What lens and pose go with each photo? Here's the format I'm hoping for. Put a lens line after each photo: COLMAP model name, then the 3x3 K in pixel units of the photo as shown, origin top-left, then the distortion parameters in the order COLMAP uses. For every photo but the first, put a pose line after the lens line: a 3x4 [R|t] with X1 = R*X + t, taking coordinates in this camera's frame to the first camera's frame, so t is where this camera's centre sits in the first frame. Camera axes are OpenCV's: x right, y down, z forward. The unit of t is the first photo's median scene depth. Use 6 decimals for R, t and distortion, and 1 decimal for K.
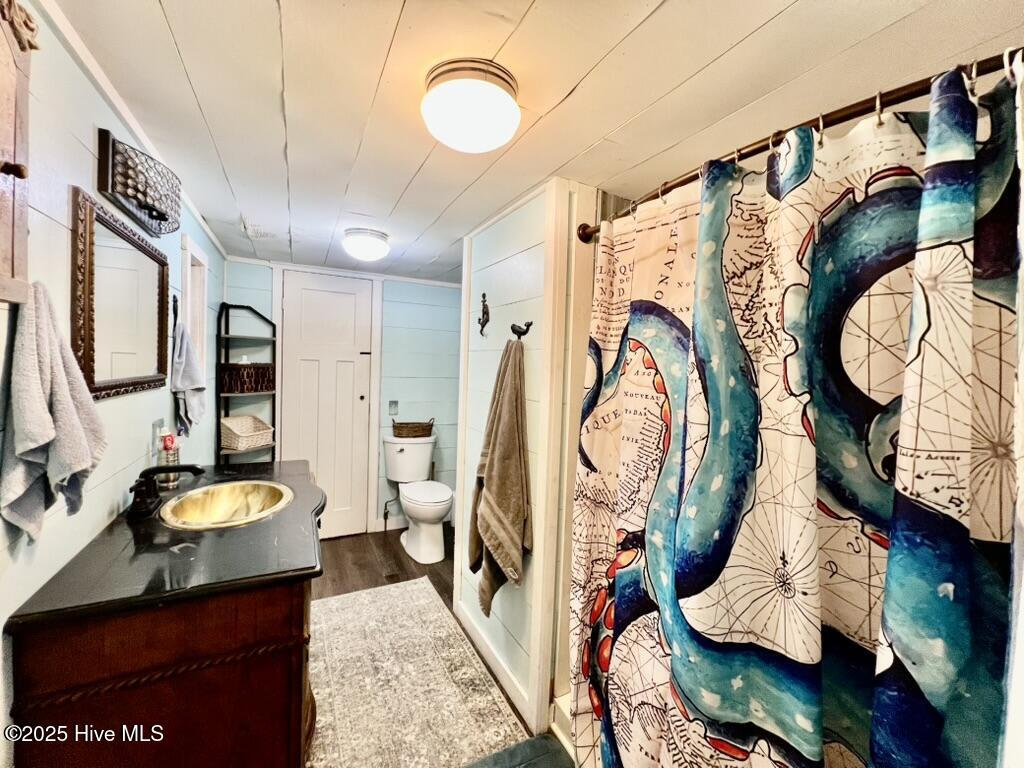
lens RADIAL K [[410.5, 0, 508.9], [0, 410.5, 380.8], [0, 0, 1]] dist [-0.003925, 0.000803]
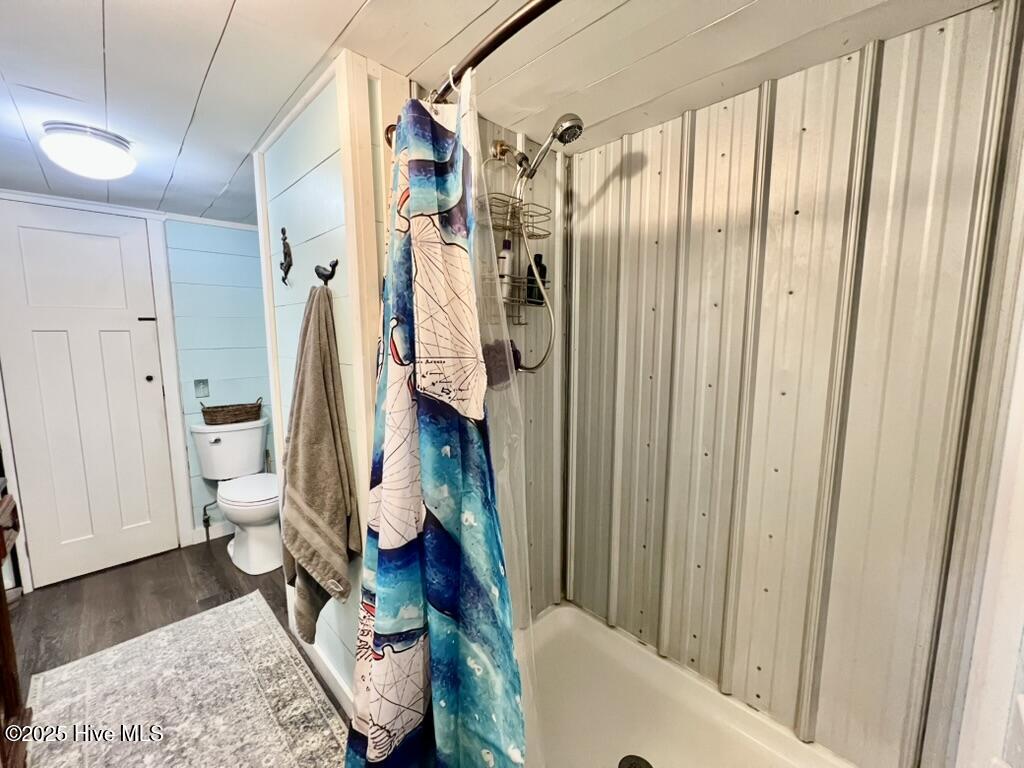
lens RADIAL K [[408.8, 0, 509.4], [0, 408.8, 380.5], [0, 0, 1]] dist [-0.003037, 0.000184]
pose [[0.957514, -0.073222, 0.278938, 0.137415], [0.051038, 0.994988, 0.085989, 0.028499], [-0.283836, -0.068099, 0.956452, 0.184164]]
